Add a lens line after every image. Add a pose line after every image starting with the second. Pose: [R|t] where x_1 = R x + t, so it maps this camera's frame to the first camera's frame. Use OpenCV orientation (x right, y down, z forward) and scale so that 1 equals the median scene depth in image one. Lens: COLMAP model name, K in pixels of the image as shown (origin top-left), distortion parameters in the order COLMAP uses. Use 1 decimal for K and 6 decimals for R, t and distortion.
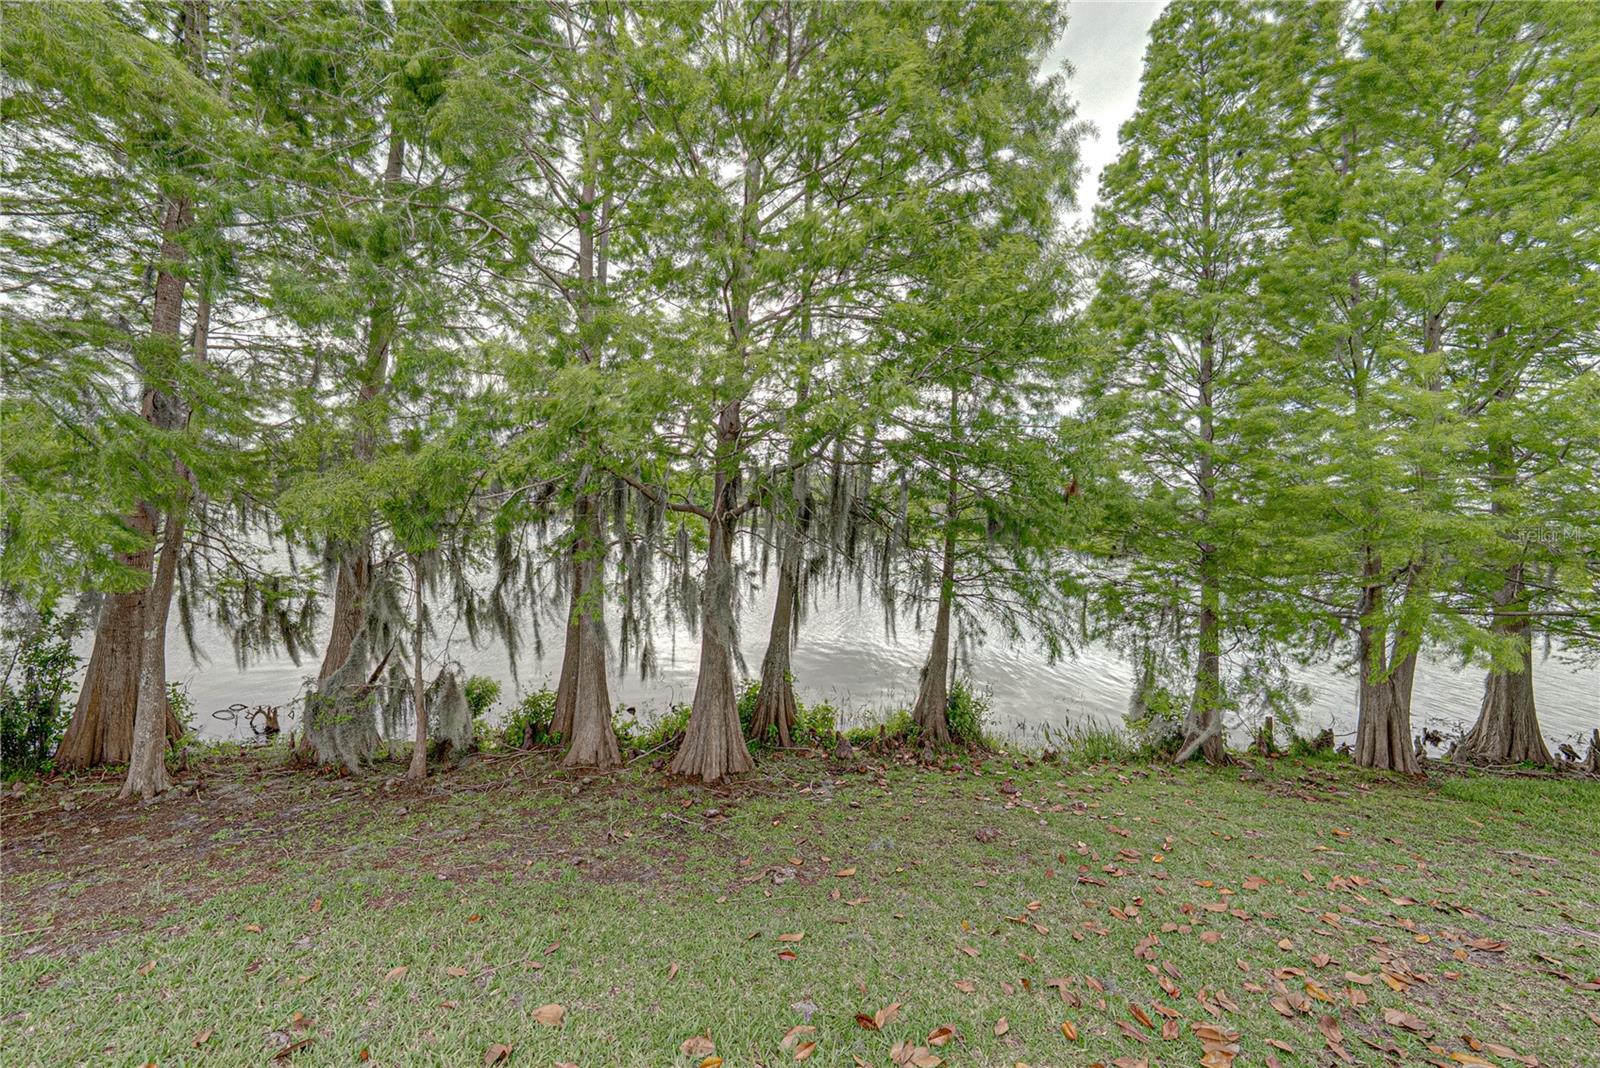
lens RADIAL K [[588.7, 0, 793.6], [0, 588.7, 493.9], [0, 0, 1]] dist [0.000009, 0.000141]
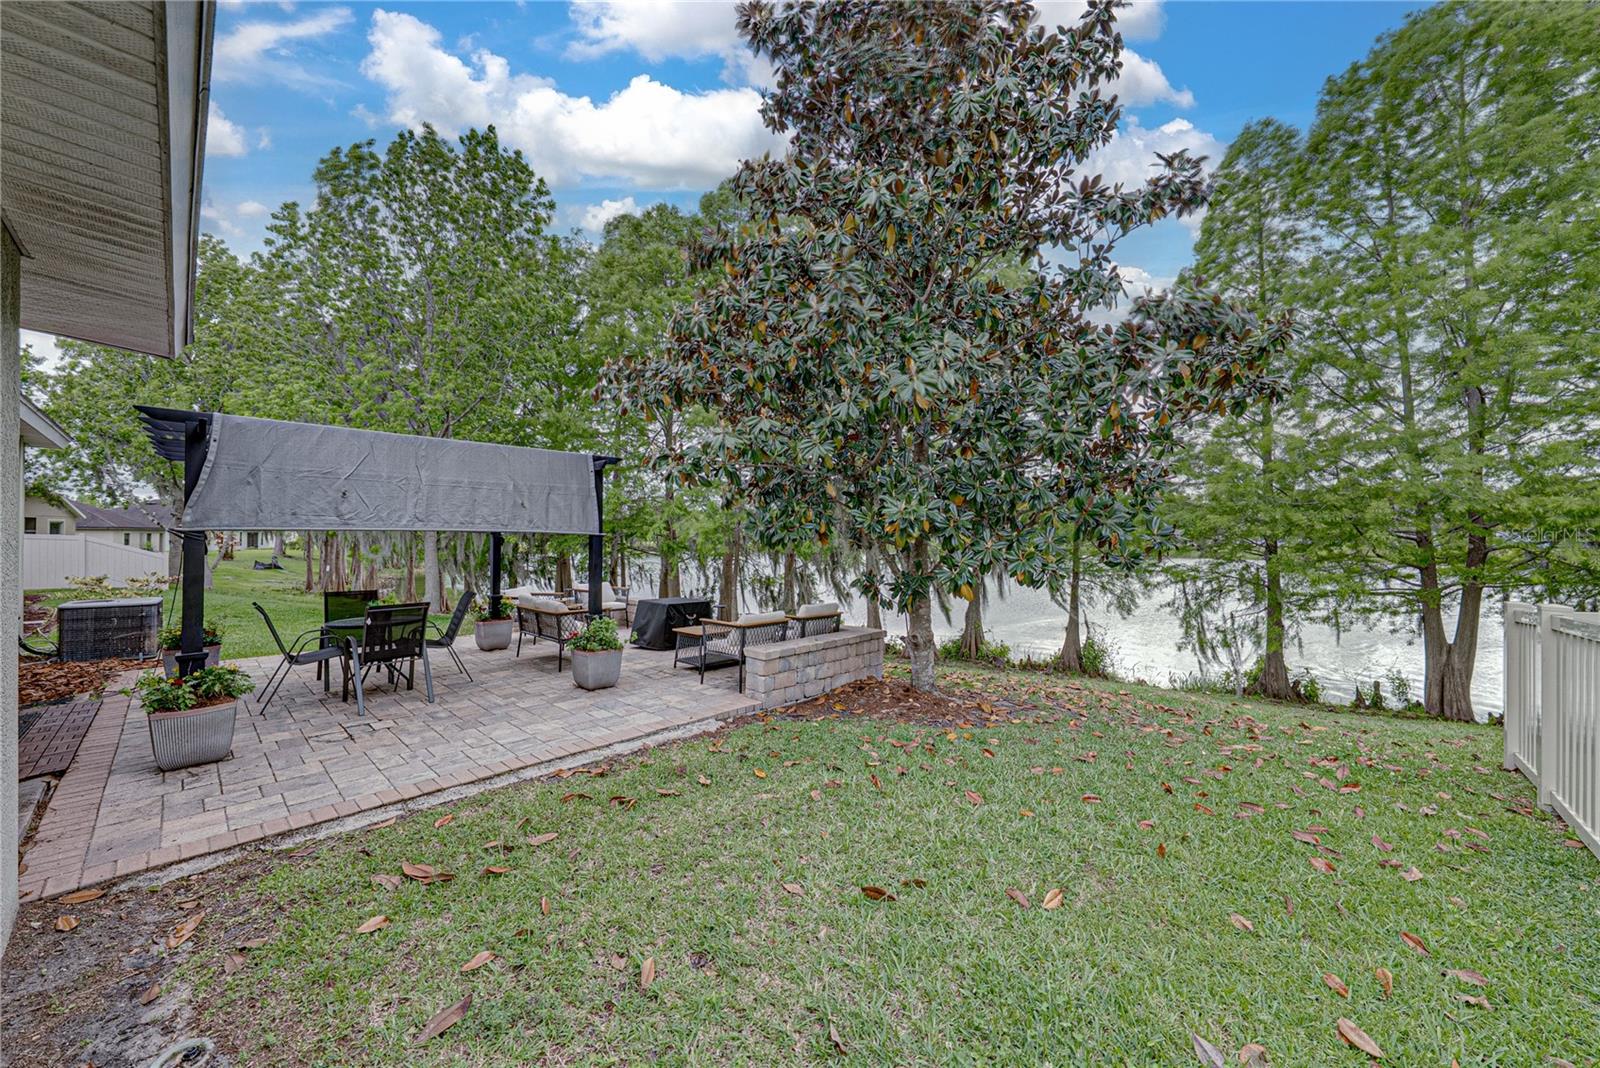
lens RADIAL K [[586.6, 0, 819.4], [0, 586.6, 538.0], [0, 0, 1]] dist [-0.001821, -0.000103]
pose [[0.780688, -0.053344, -0.622641, 0.865982], [0.059862, 0.998152, -0.010458, 0.027690], [0.622048, -0.029109, 0.782438, -0.817831]]
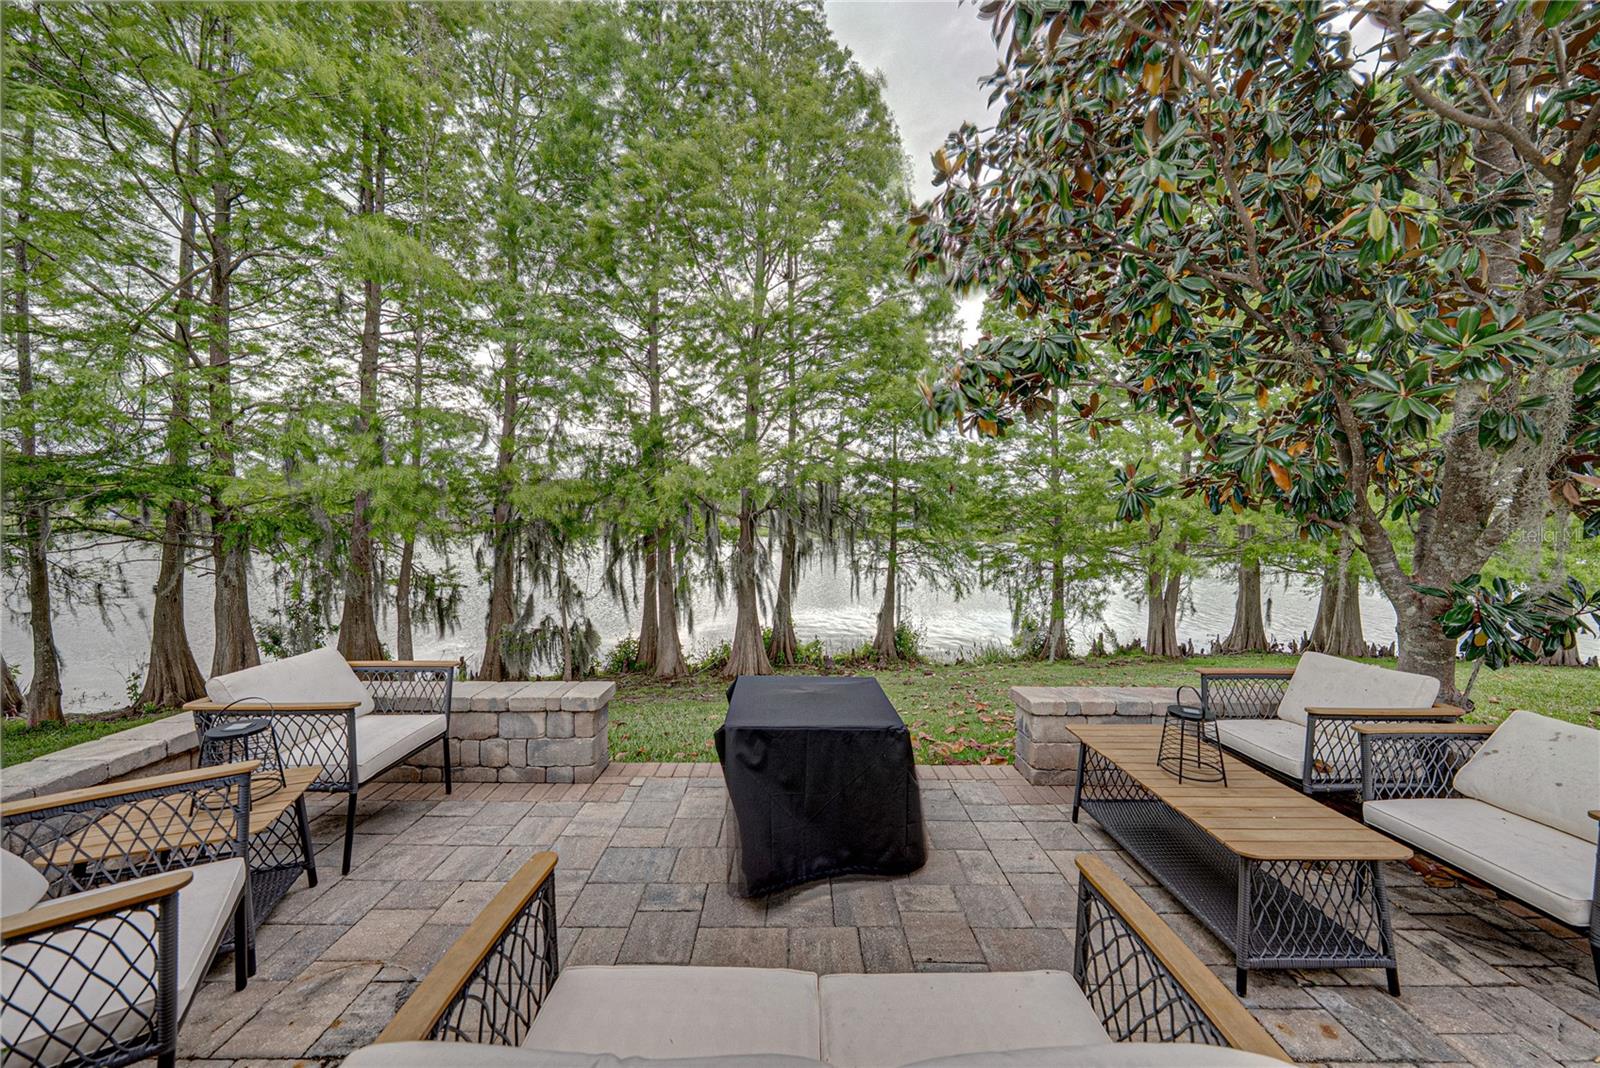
lens RADIAL K [[551.9, 0, 801.9], [0, 551.9, 528.7], [0, 0, 1]] dist [-0.000648, 0.000189]
pose [[0.997118, -0.044152, 0.061693, -0.063025], [0.041407, 0.998124, 0.045091, 0.008685], [-0.063568, -0.042407, 0.997076, -0.451071]]
